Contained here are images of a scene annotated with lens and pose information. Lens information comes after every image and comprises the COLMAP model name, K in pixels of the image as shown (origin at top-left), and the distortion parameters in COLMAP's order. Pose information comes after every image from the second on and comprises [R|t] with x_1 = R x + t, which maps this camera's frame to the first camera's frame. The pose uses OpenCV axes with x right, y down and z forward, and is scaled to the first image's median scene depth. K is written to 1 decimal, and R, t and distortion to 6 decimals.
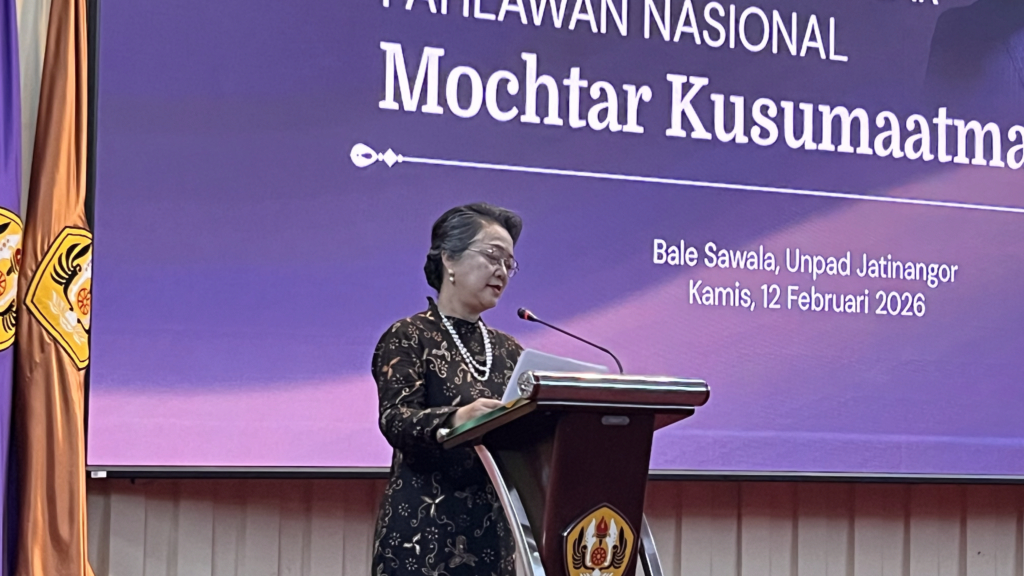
lens RADIAL K [[2115.0, 0, 512.0], [0, 2115.0, 288.0], [0, 0, 1]] dist [0.179644, -0.274689]
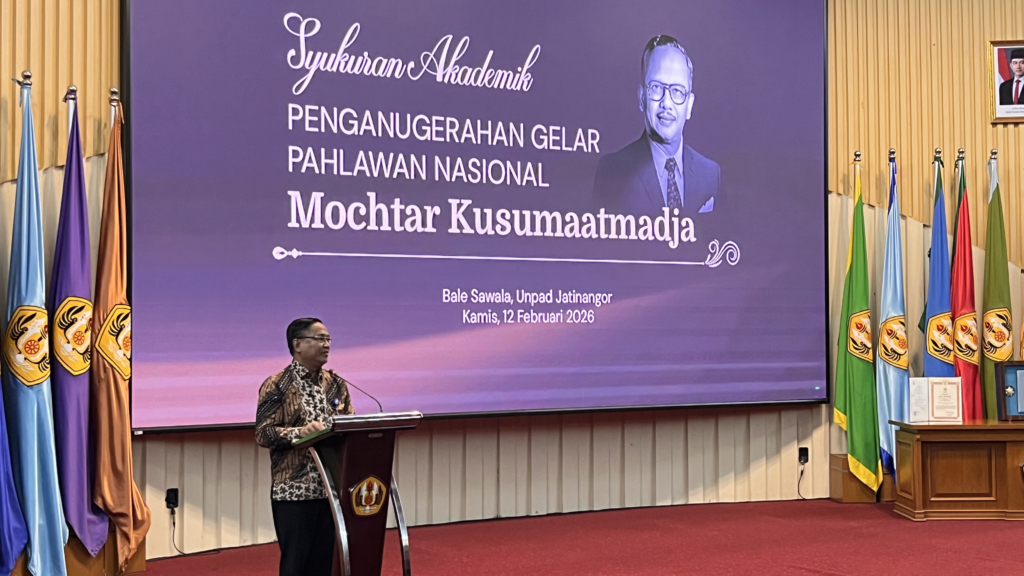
lens RADIAL K [[1359.7, 0, 512.0], [0, 1359.7, 288.0], [0, 0, 1]] dist [0.145132, -0.444861]
pose [[0.998144, -0.020434, 0.057369, 0.059135], [0.017800, 0.998780, 0.046052, -0.077721], [-0.058240, -0.044945, 0.997290, -0.191285]]
